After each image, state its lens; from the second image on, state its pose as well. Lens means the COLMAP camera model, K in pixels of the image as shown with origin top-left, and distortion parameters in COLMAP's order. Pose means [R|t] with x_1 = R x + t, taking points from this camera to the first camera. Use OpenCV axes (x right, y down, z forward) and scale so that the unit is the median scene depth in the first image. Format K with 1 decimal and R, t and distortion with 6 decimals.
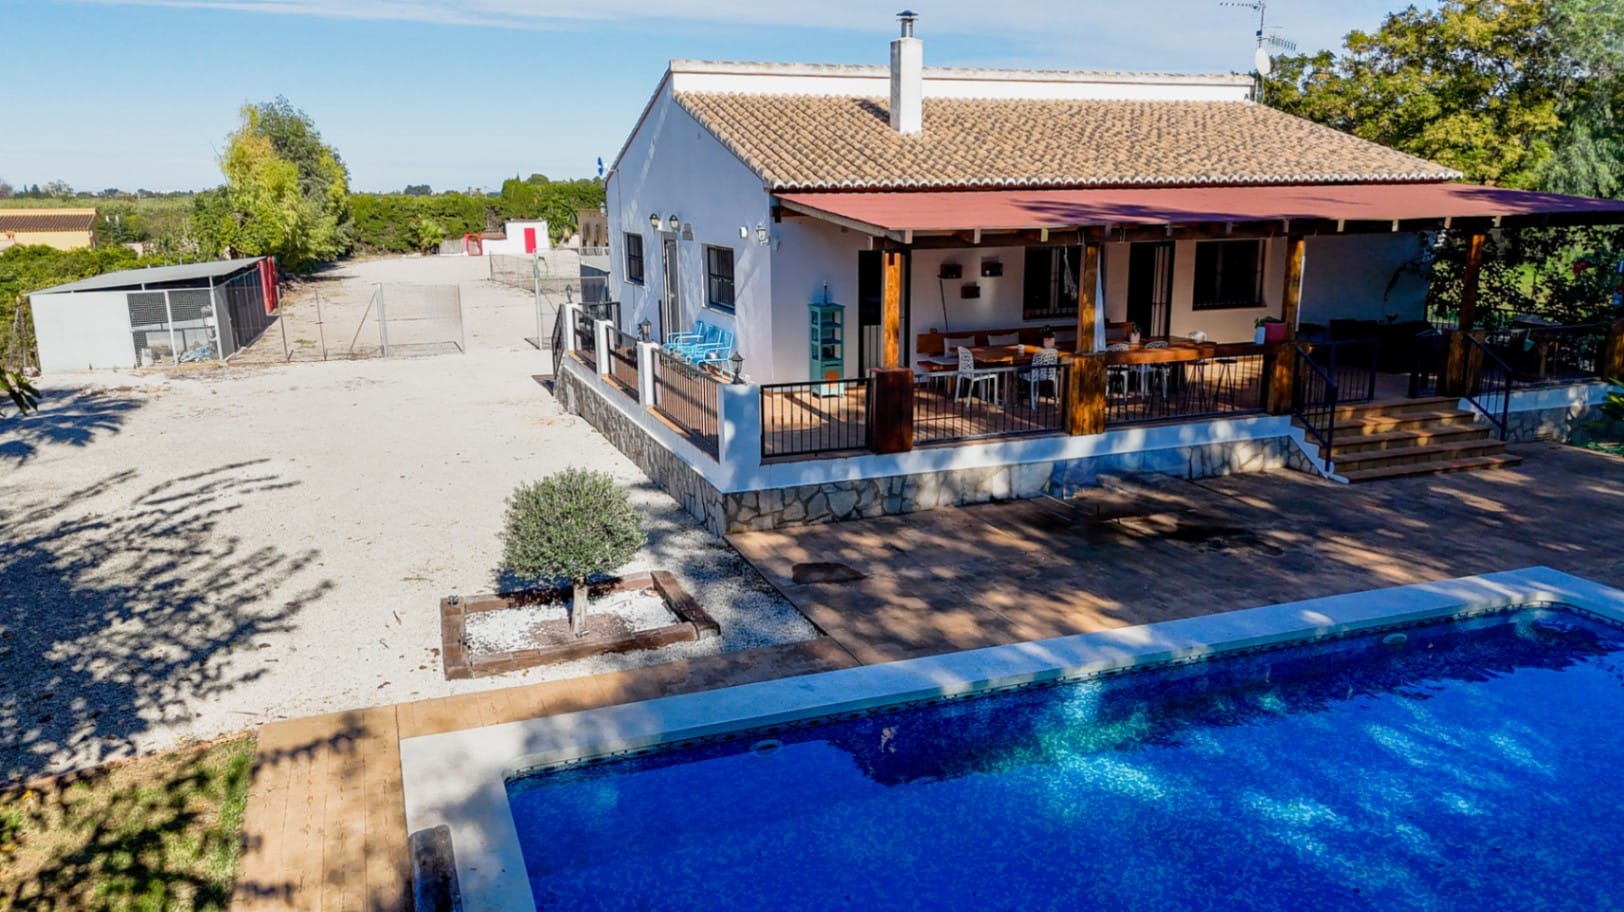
lens RADIAL K [[1194.3, 0, 812.0], [0, 1194.3, 456.0], [0, 0, 1]] dist [0.075456, -0.075830]
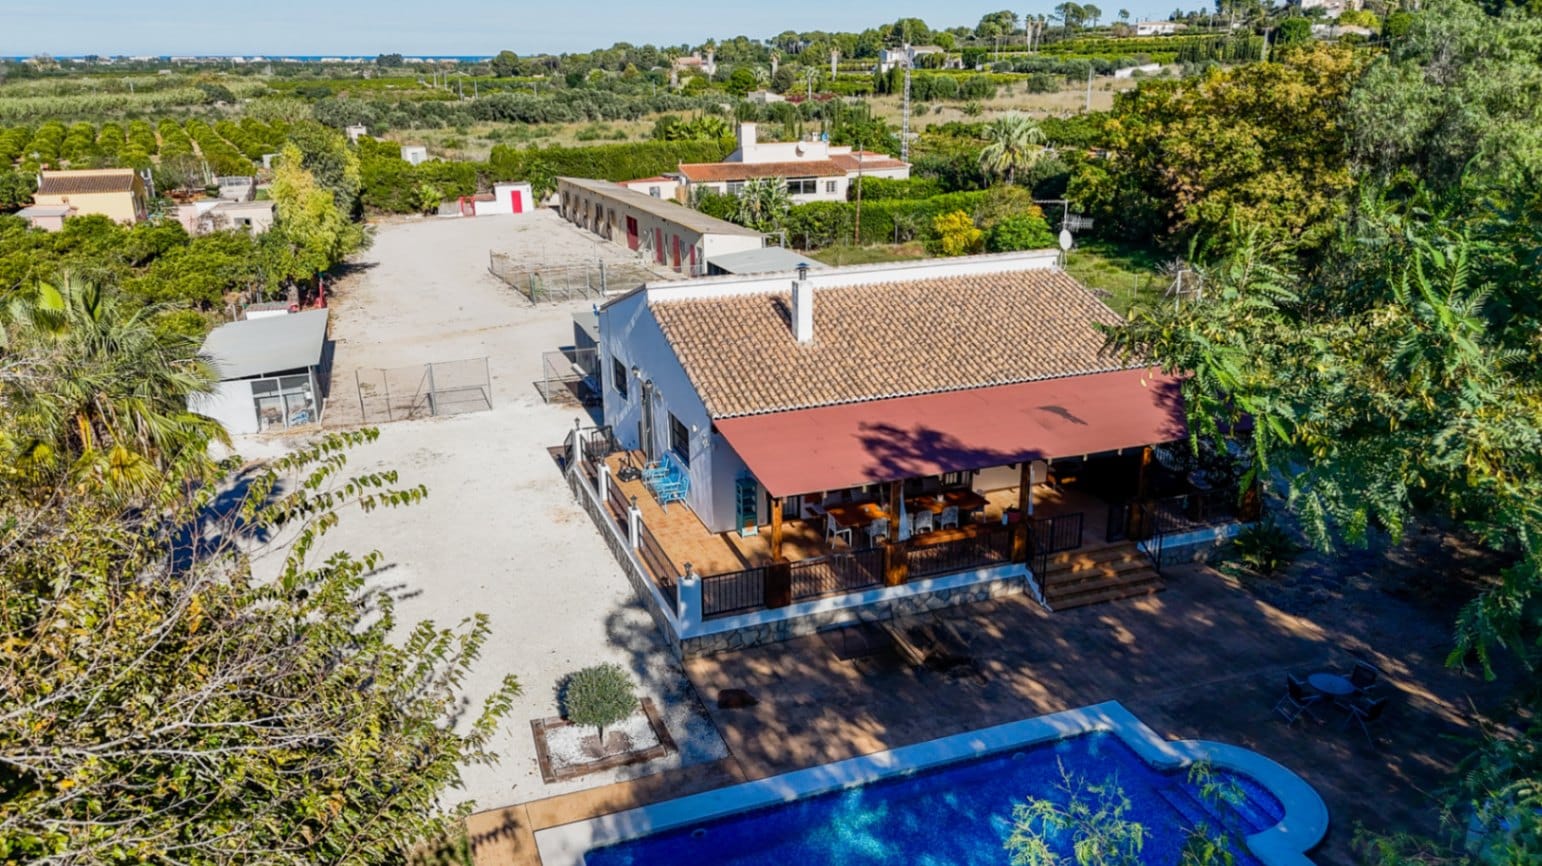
lens RADIAL K [[1130.6, 0, 763.4], [0, 1130.6, 428.4], [0, 0, 1]] dist [0.101439, -0.201069]
pose [[0.999954, -0.002670, -0.009262, 0.055075], [0.003529, 0.995574, 0.093920, -0.377366], [0.008970, -0.093948, 0.995537, -0.552199]]
